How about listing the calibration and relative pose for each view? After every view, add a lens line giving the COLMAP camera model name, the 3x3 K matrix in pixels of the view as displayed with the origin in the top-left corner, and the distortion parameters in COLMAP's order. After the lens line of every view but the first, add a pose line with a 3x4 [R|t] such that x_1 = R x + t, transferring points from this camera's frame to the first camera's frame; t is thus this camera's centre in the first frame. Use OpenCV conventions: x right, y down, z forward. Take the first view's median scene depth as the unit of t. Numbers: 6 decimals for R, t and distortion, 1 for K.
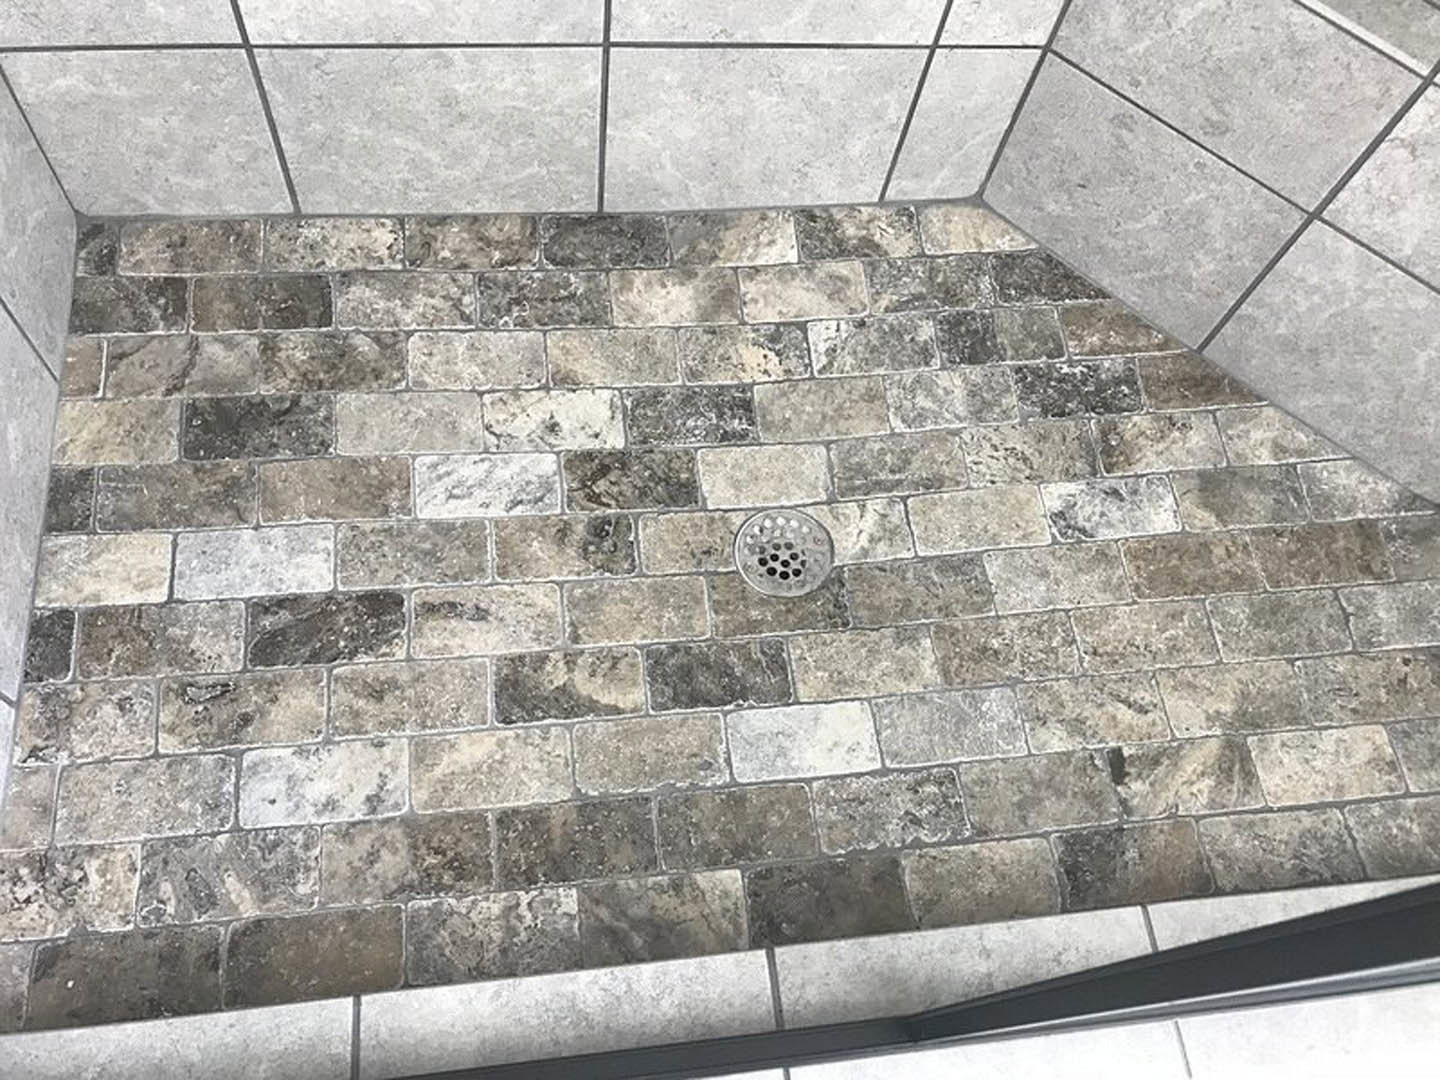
lens RADIAL K [[1179.3, 0, 723.2], [0, 1179.3, 516.7], [0, 0, 1]] dist [0.009605, -0.010276]
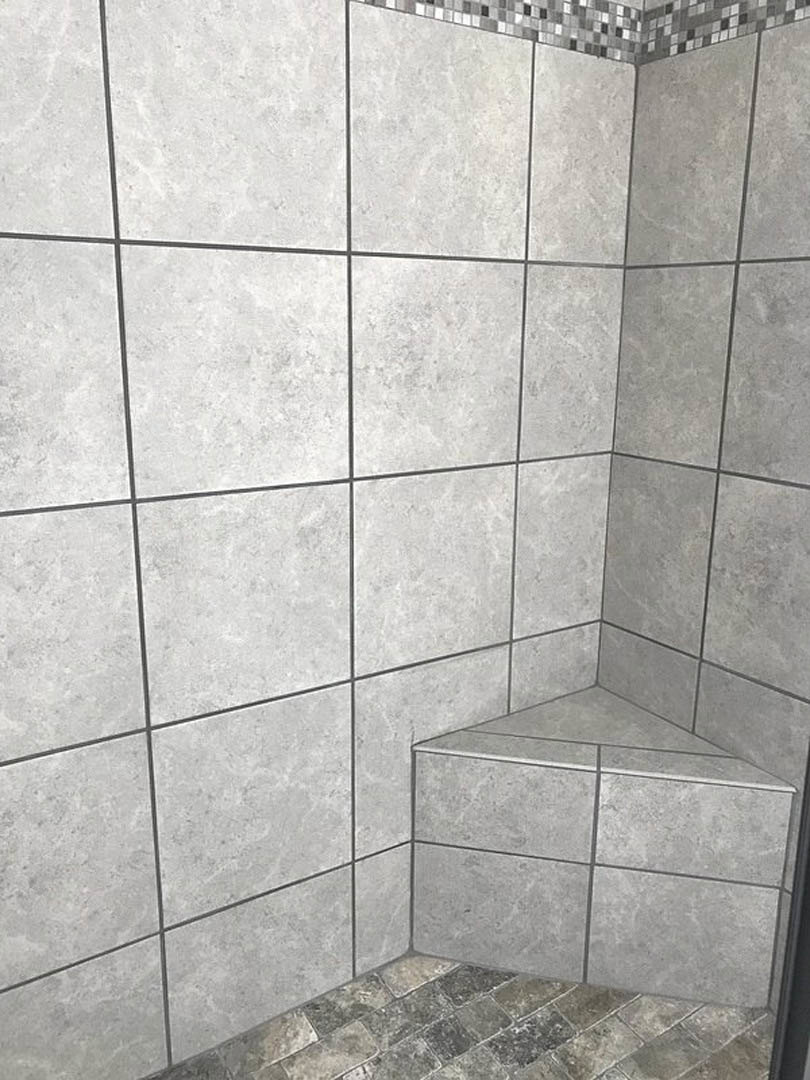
lens RADIAL K [[884.5, 0, 407.2], [0, 884.5, 535.1], [0, 0, 1]] dist [0.009605, -0.010276]
pose [[0.891942, -0.204099, 0.403464, -0.150799], [0.438485, 0.608167, -0.661712, 0.169716], [-0.110319, 0.767122, 0.631944, -0.150150]]
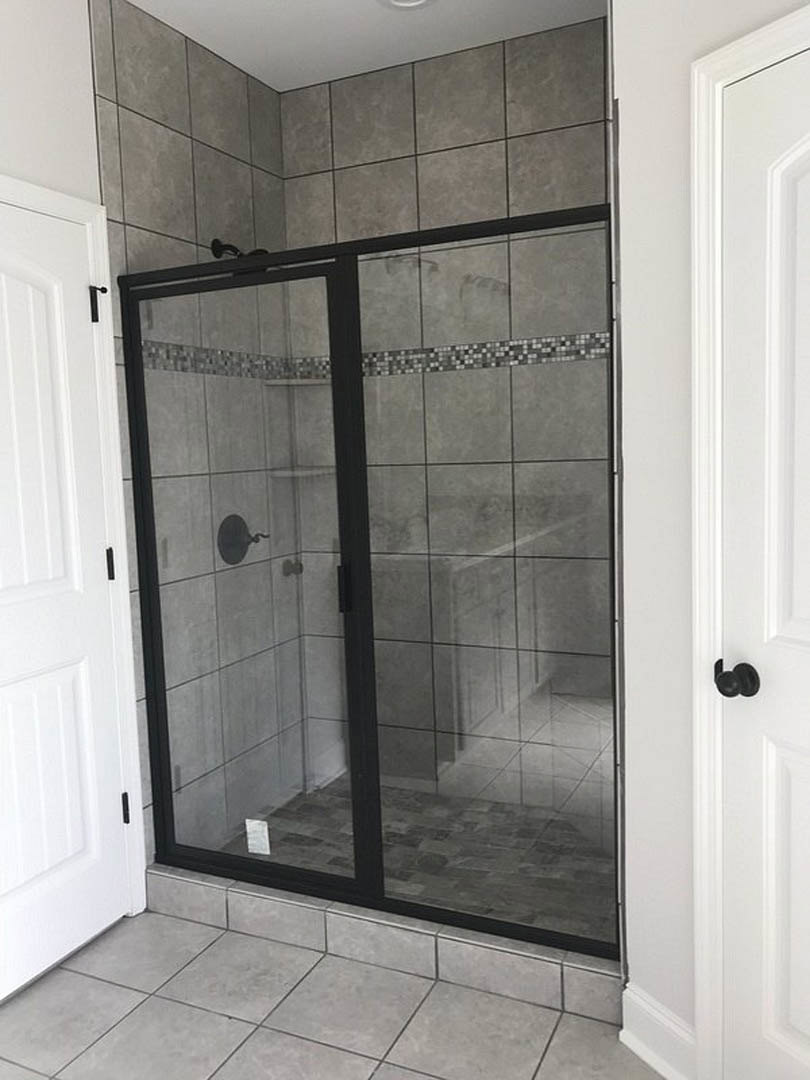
lens RADIAL K [[884.5, 0, 402.7], [0, 884.5, 539.5], [0, 0, 1]] dist [0.009605, -0.010276]
pose [[0.835708, -0.082590, -0.542927, 1.223060], [-0.425077, 0.528666, -0.734726, 1.227321], [0.347709, 0.844802, 0.406704, -0.630341]]
